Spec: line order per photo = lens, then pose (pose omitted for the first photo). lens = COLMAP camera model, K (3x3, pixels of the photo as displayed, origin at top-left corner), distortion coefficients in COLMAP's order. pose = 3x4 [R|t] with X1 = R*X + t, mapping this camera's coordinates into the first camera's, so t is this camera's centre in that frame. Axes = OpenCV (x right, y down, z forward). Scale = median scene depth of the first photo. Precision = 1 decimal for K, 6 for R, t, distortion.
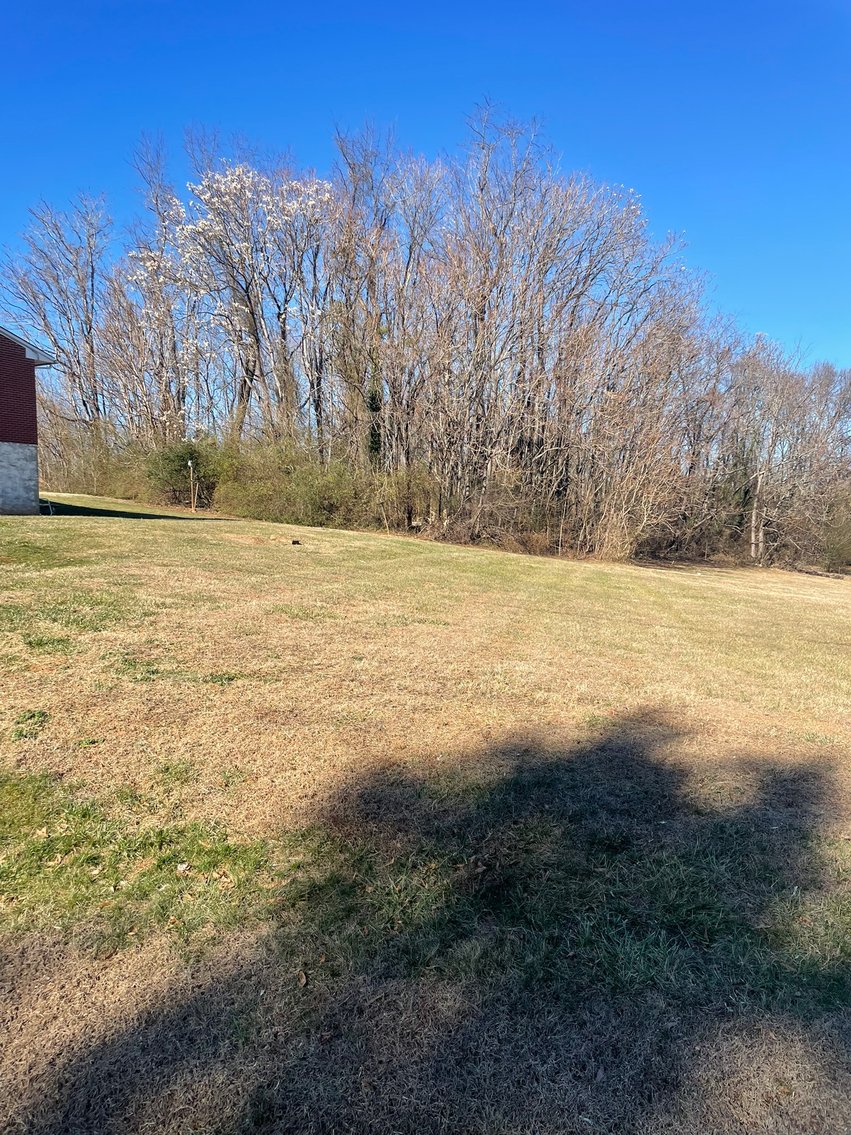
lens RADIAL K [[864.1, 0, 449.3], [0, 864.1, 564.6], [0, 0, 1]] dist [0.086125, -0.116041]
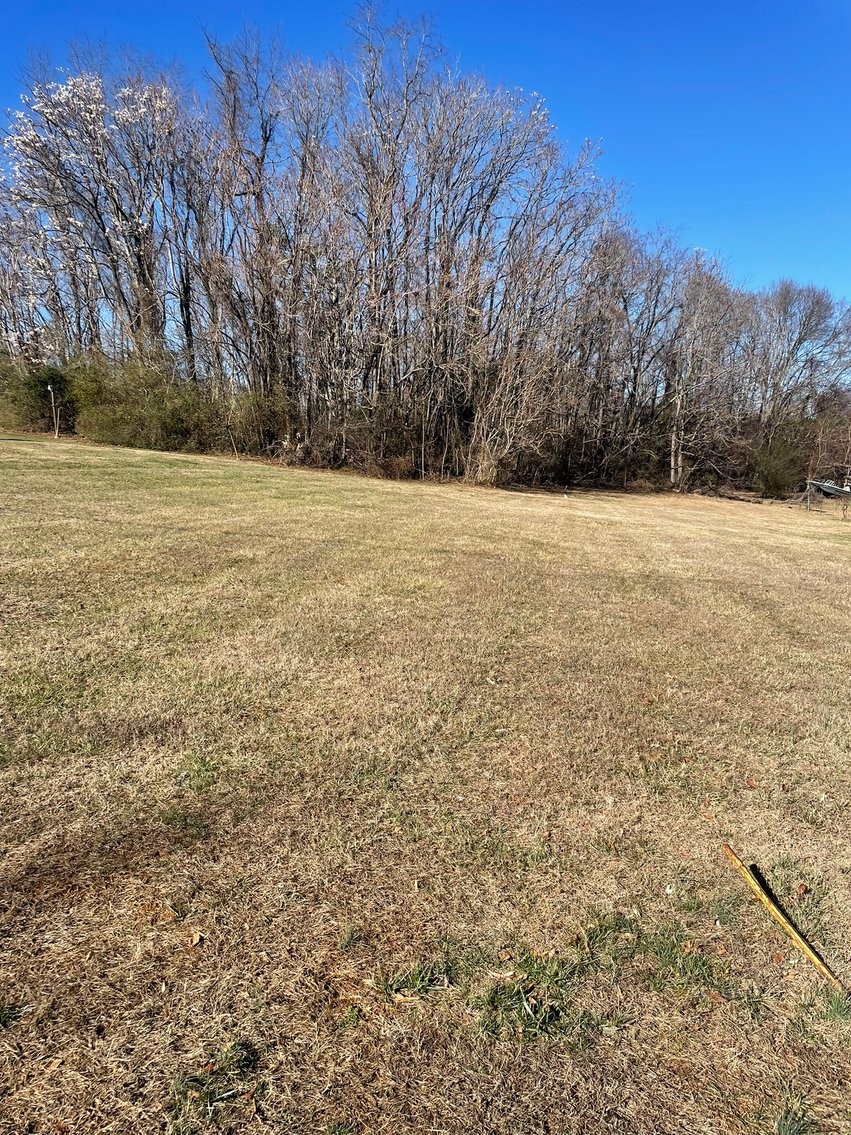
lens RADIAL K [[864.1, 0, 449.3], [0, 864.1, 564.6], [0, 0, 1]] dist [0.086125, -0.116041]
pose [[0.999172, -0.004725, -0.040418, 0.189941], [0.007700, 0.997245, 0.073778, 0.013004], [0.039958, -0.074028, 0.996455, 0.015969]]
